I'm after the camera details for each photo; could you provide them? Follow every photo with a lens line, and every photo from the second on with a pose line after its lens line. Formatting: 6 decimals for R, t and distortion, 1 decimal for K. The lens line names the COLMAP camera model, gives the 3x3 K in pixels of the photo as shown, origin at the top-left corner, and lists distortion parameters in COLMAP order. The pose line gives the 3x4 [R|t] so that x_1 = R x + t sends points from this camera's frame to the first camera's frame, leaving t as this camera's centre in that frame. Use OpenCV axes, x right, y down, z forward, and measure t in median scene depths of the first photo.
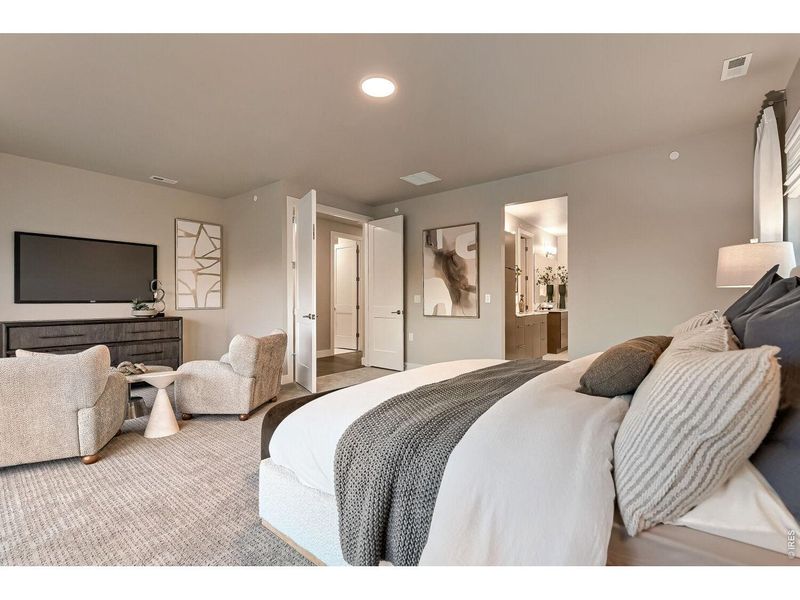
lens RADIAL K [[352.1, 0, 401.6], [0, 352.1, 301.9], [0, 0, 1]] dist [0.000331, -0.009048]
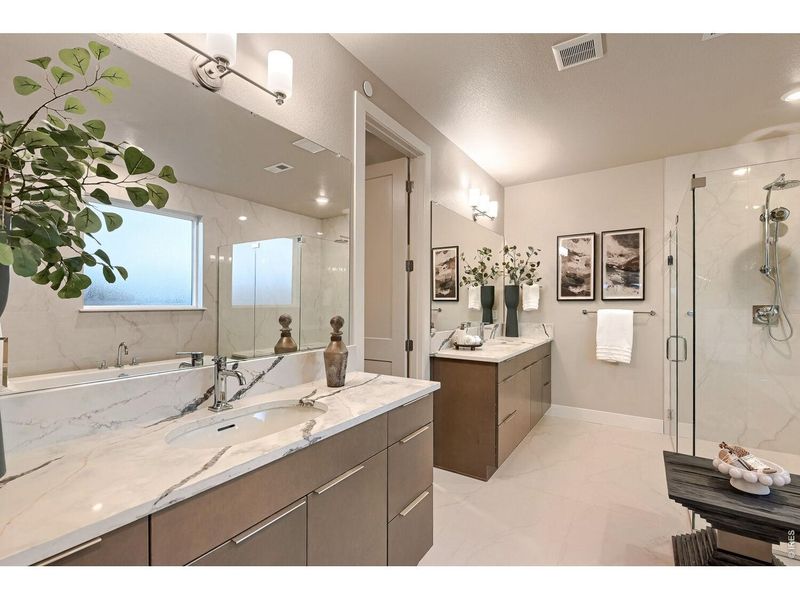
lens RADIAL K [[352.1, 0, 401.6], [0, 352.1, 301.9], [0, 0, 1]] dist [0.000331, -0.009048]
pose [[0.997061, 0.002335, 0.076576, 0.273667], [-0.001444, 0.999931, -0.011699, -0.021992], [-0.076598, 0.011554, 0.996995, 0.544383]]
